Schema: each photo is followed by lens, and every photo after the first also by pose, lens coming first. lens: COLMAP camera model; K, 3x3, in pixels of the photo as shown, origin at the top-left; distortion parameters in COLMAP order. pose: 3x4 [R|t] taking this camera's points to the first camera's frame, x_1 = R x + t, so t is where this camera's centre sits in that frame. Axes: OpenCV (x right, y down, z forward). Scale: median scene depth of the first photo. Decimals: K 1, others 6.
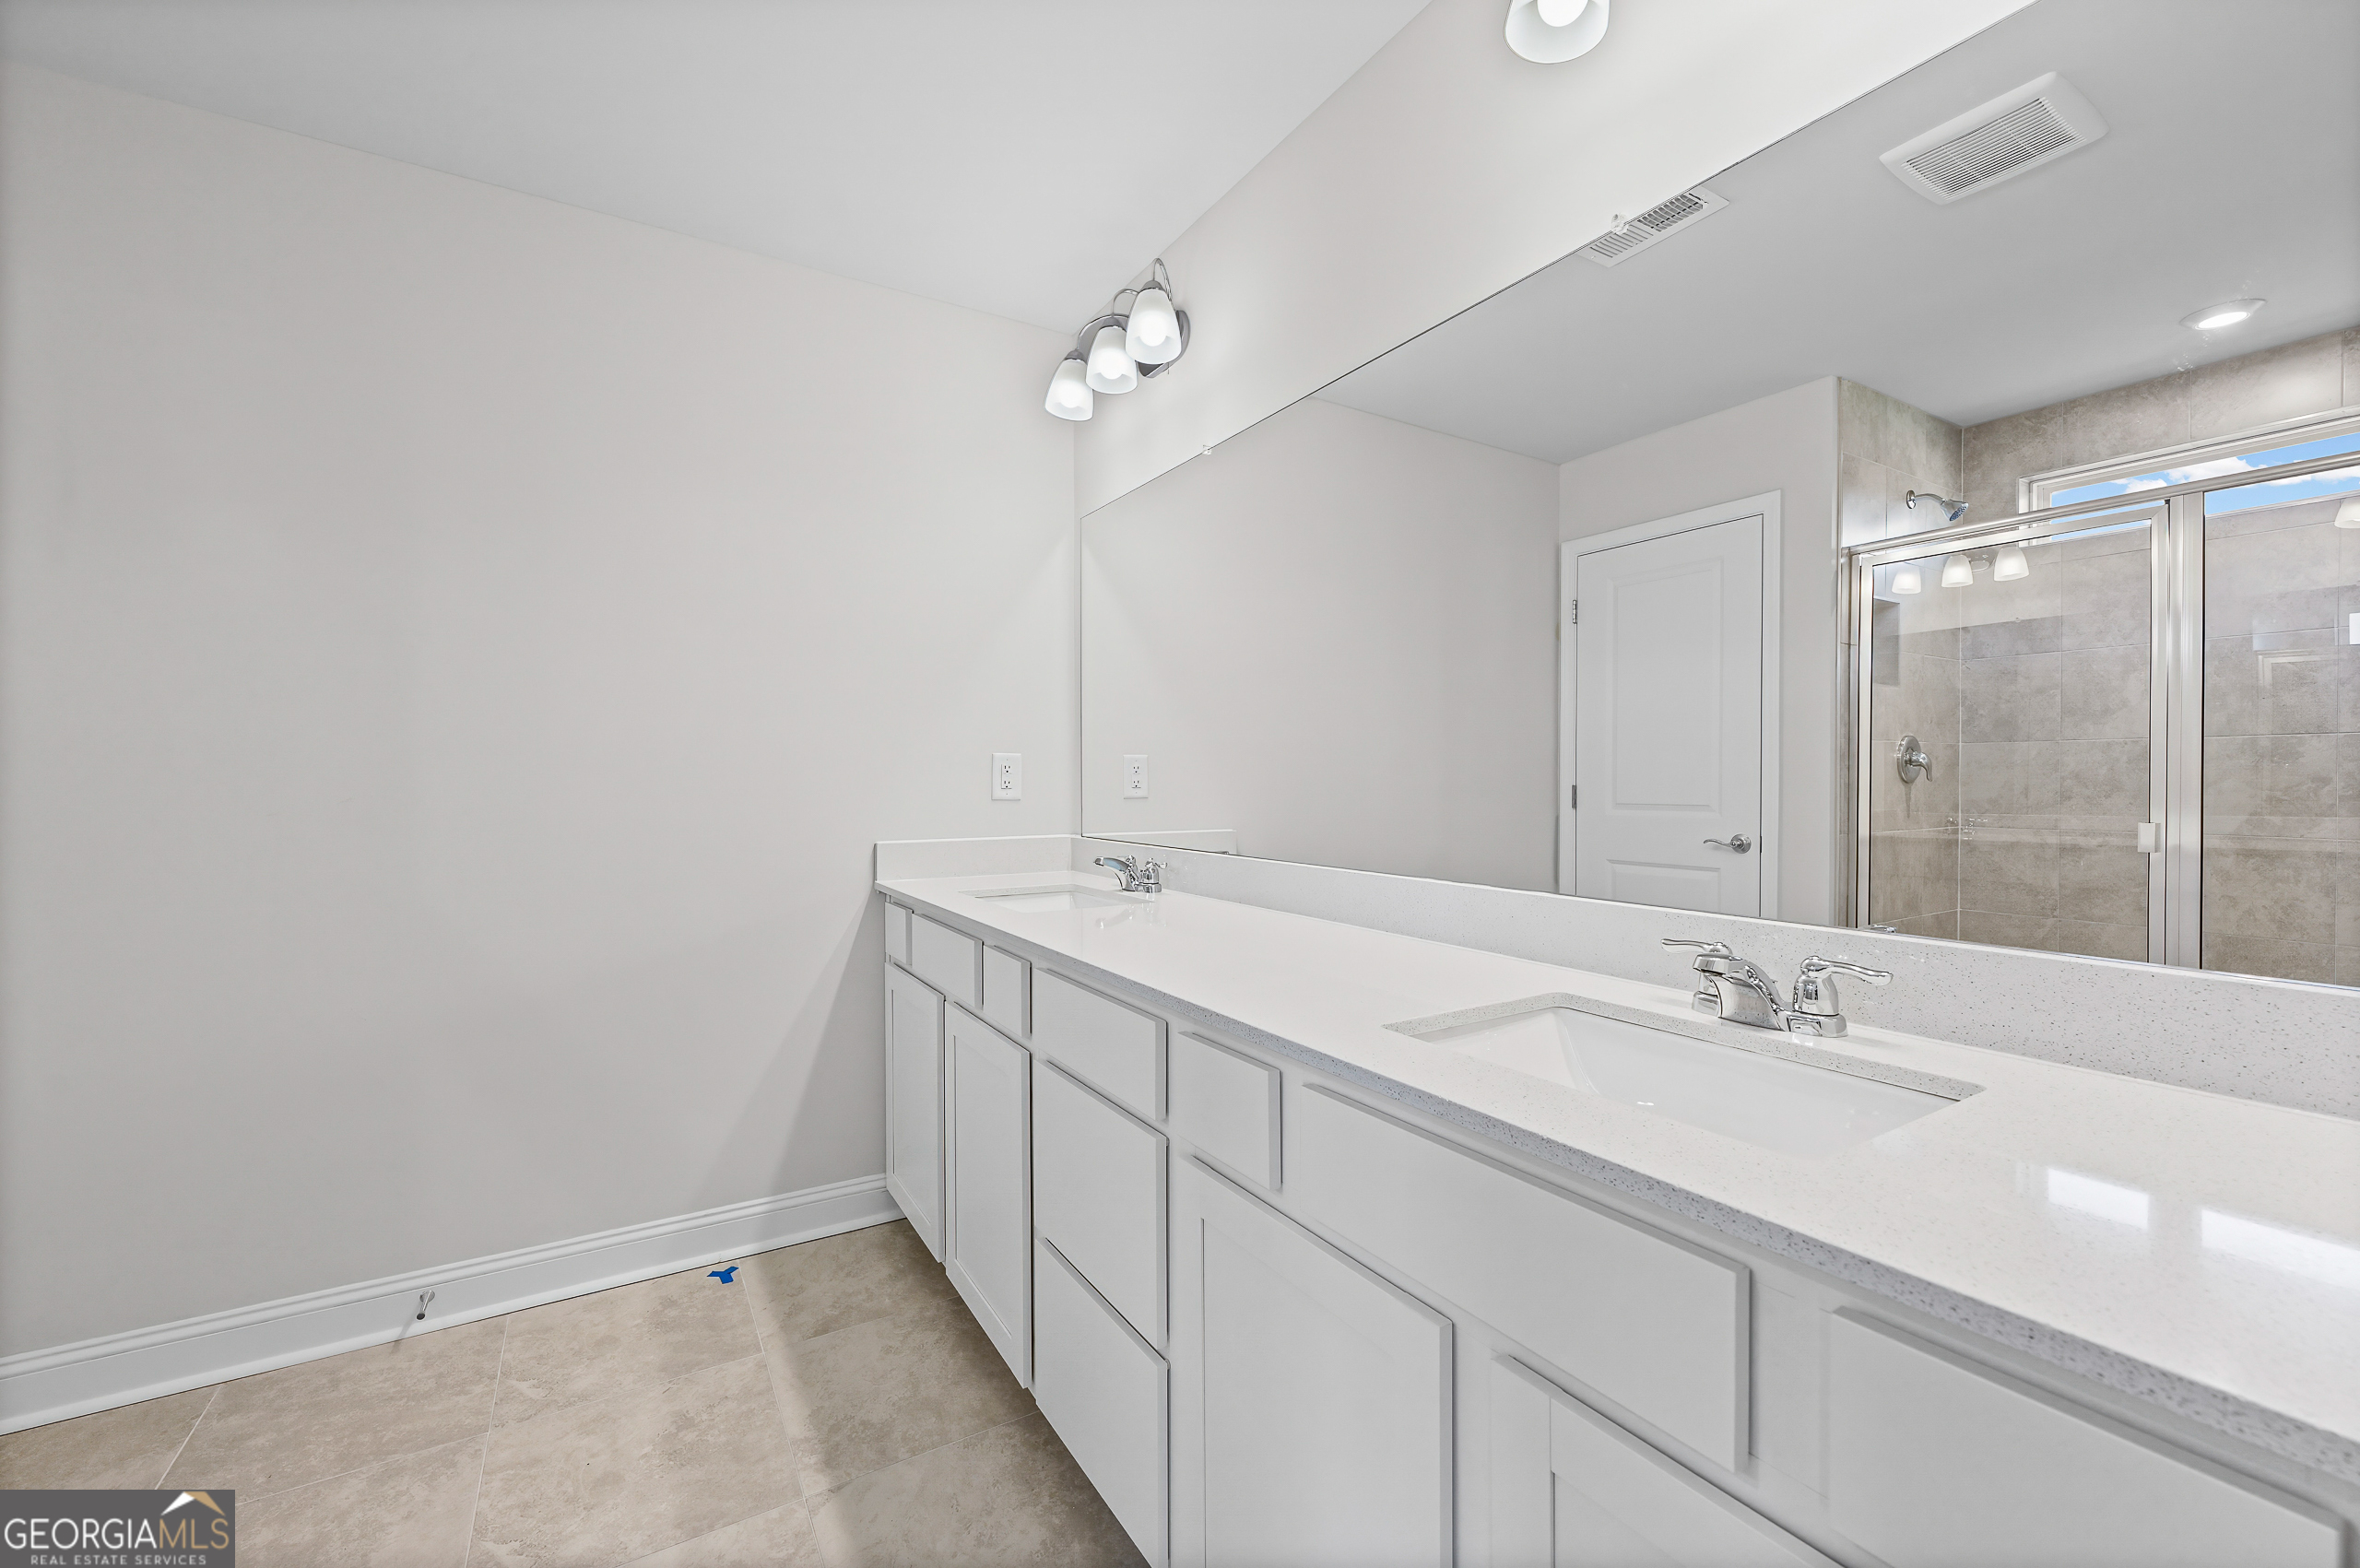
lens RADIAL K [[955.8, 0, 1187.3], [0, 955.8, 783.5], [0, 0, 1]] dist [0.000186, -0.000826]
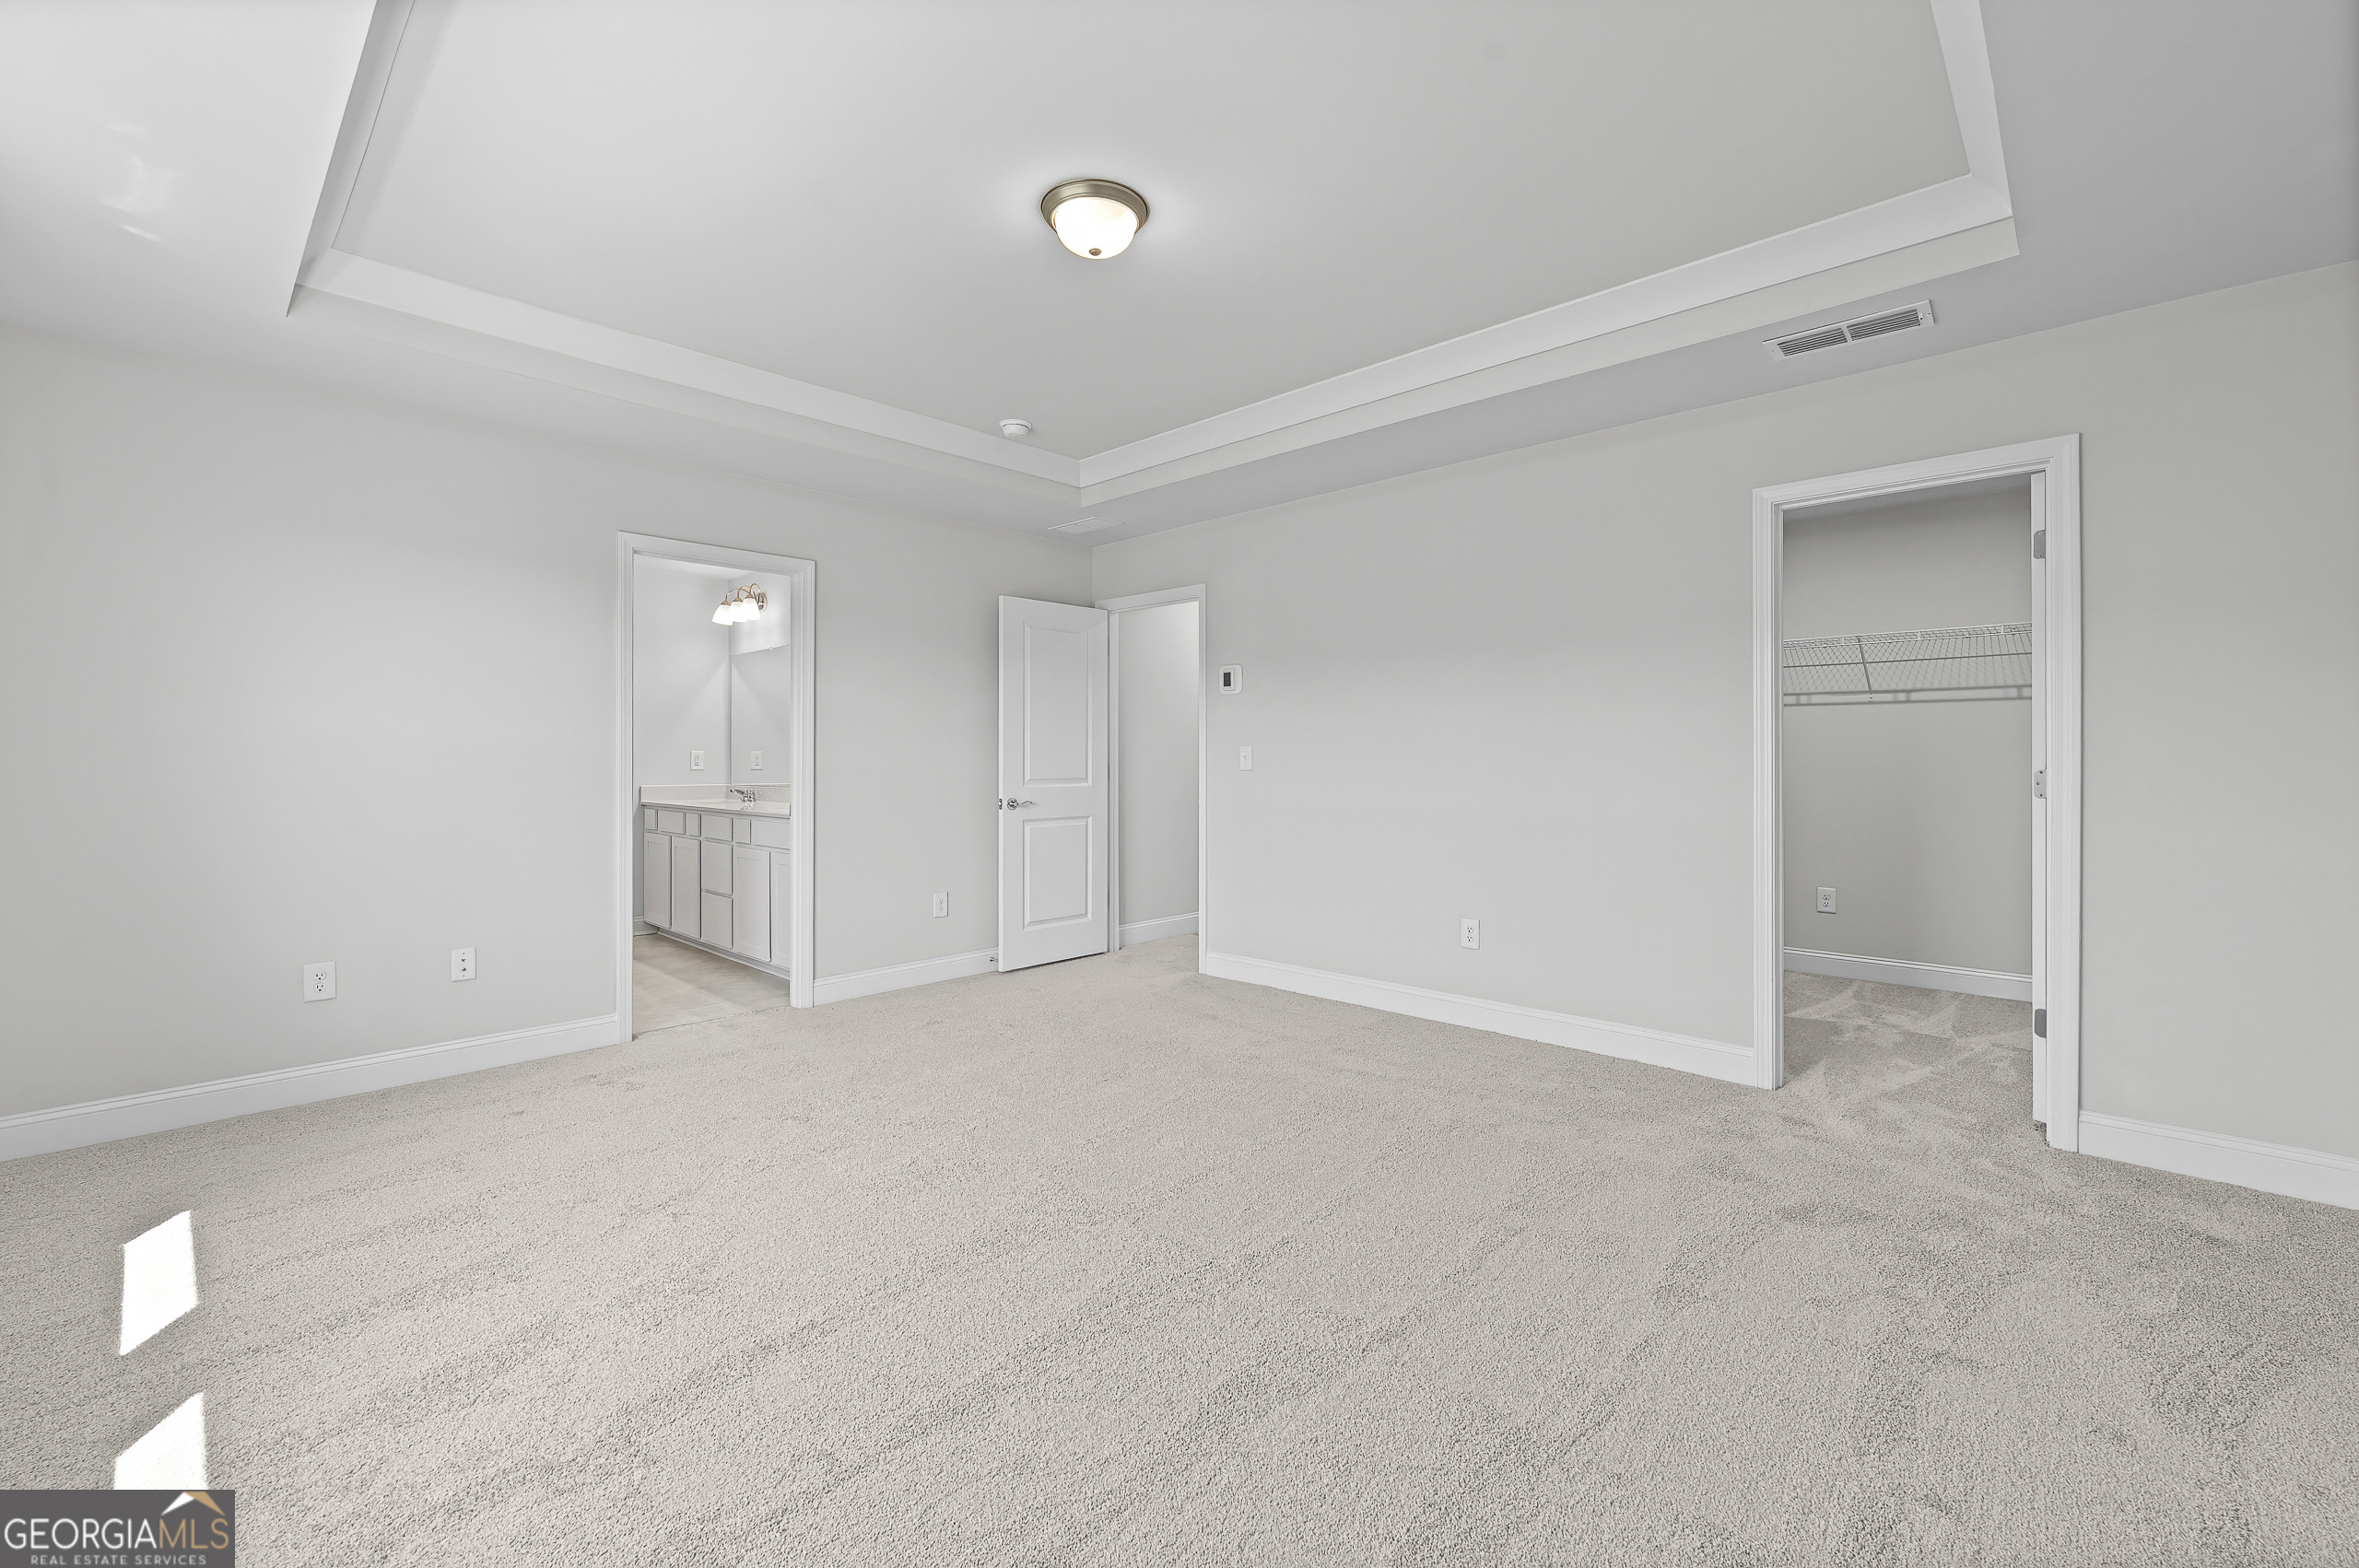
lens RADIAL K [[955.3, 0, 1202.0], [0, 955.3, 753.0], [0, 0, 1]] dist [0.000186, -0.000826]
pose [[0.960903, 0.001250, 0.276883, 0.439008], [0.003895, 0.999830, -0.018030, 0.026209], [-0.276859, 0.018403, 0.960734, -1.999168]]
